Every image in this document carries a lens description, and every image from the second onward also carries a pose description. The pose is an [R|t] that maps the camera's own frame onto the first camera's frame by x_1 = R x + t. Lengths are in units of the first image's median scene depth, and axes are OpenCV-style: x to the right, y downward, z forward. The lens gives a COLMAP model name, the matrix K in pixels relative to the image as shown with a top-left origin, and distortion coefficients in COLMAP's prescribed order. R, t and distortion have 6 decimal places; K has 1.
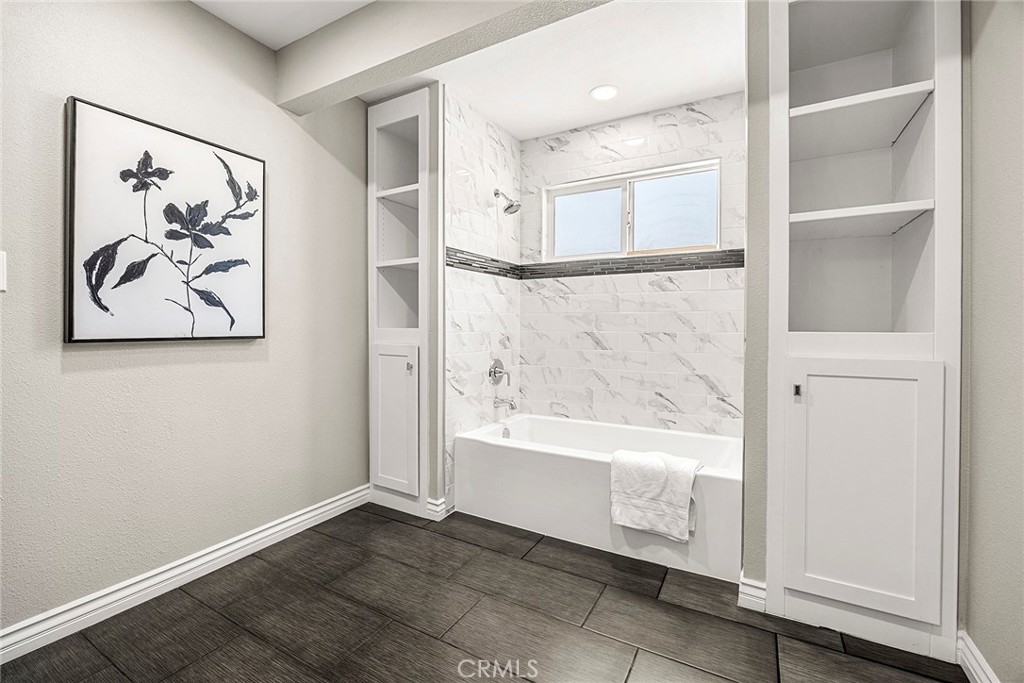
lens RADIAL K [[436.1, 0, 512.2], [0, 436.1, 333.1], [0, 0, 1]] dist [-0.000481, 0.000364]
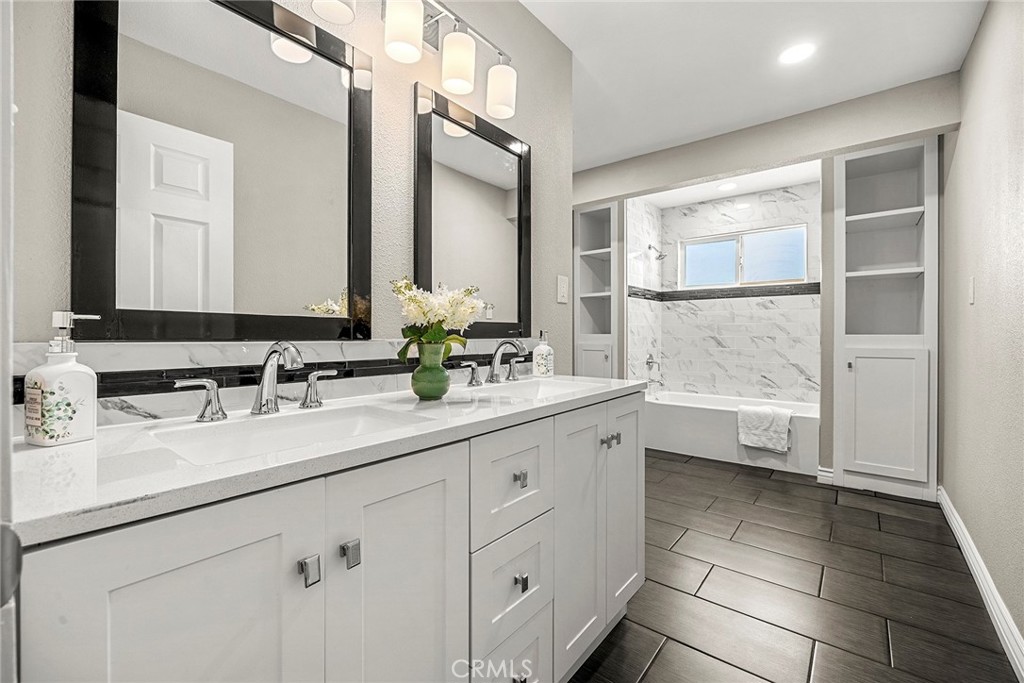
lens RADIAL K [[436.1, 0, 511.7], [0, 436.1, 340.1], [0, 0, 1]] dist [-0.000481, 0.000364]
pose [[0.987633, -0.002202, -0.156766, -0.317559], [0.002221, 0.999998, -0.000059, 0.010655], [0.156766, -0.000290, 0.987636, -0.696626]]
